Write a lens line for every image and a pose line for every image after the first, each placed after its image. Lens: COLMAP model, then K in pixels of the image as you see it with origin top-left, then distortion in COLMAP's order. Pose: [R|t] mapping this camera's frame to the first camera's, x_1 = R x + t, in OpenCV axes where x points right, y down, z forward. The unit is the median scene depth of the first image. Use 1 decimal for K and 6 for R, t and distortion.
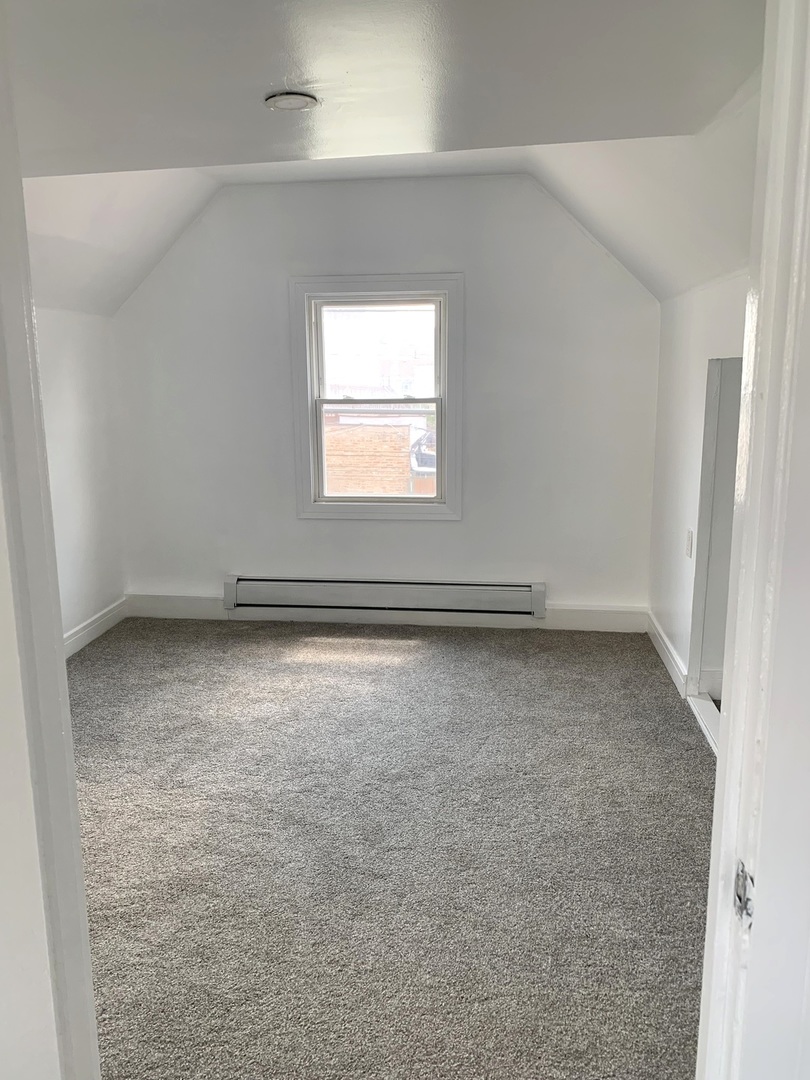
lens RADIAL K [[839.1, 0, 405.0], [0, 839.1, 540.0], [0, 0, 1]] dist [0.178947, -0.080891]
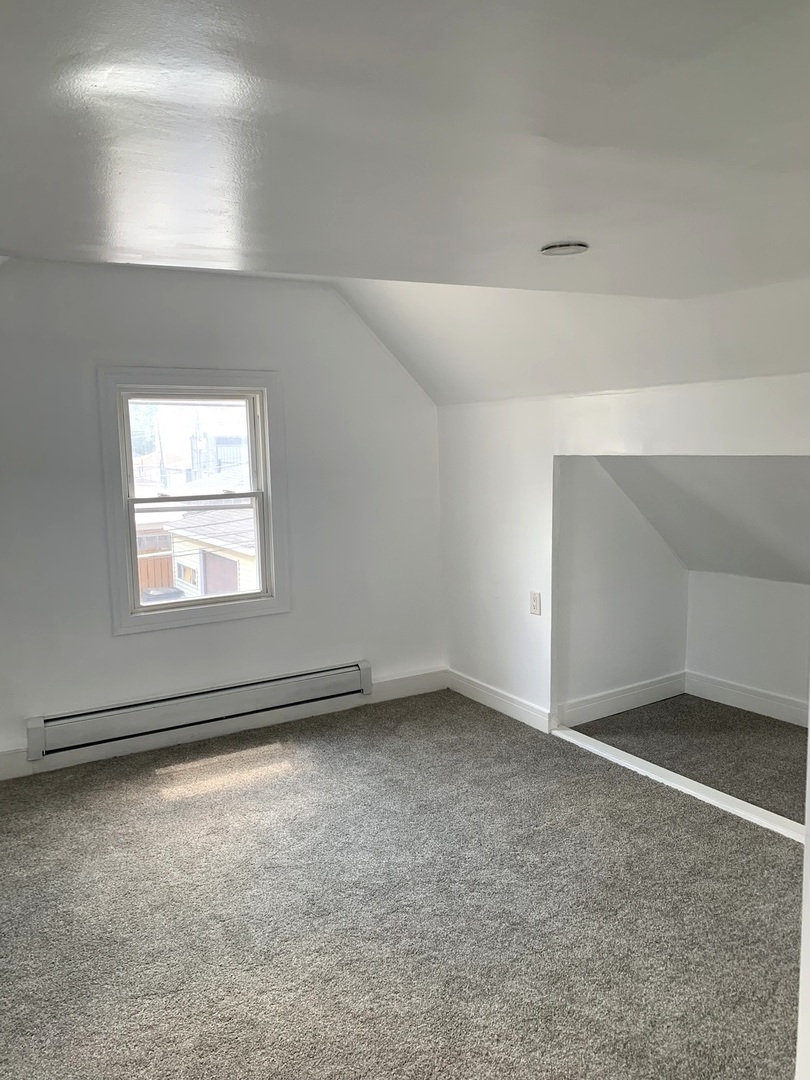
lens RADIAL K [[828.9, 0, 407.9], [0, 828.9, 534.8], [0, 0, 1]] dist [0.043769, -0.074949]
pose [[0.785317, -0.078400, 0.614110, -0.420333], [0.133575, 0.990043, -0.044421, -0.051250], [-0.604512, 0.116914, 0.787970, 0.135221]]
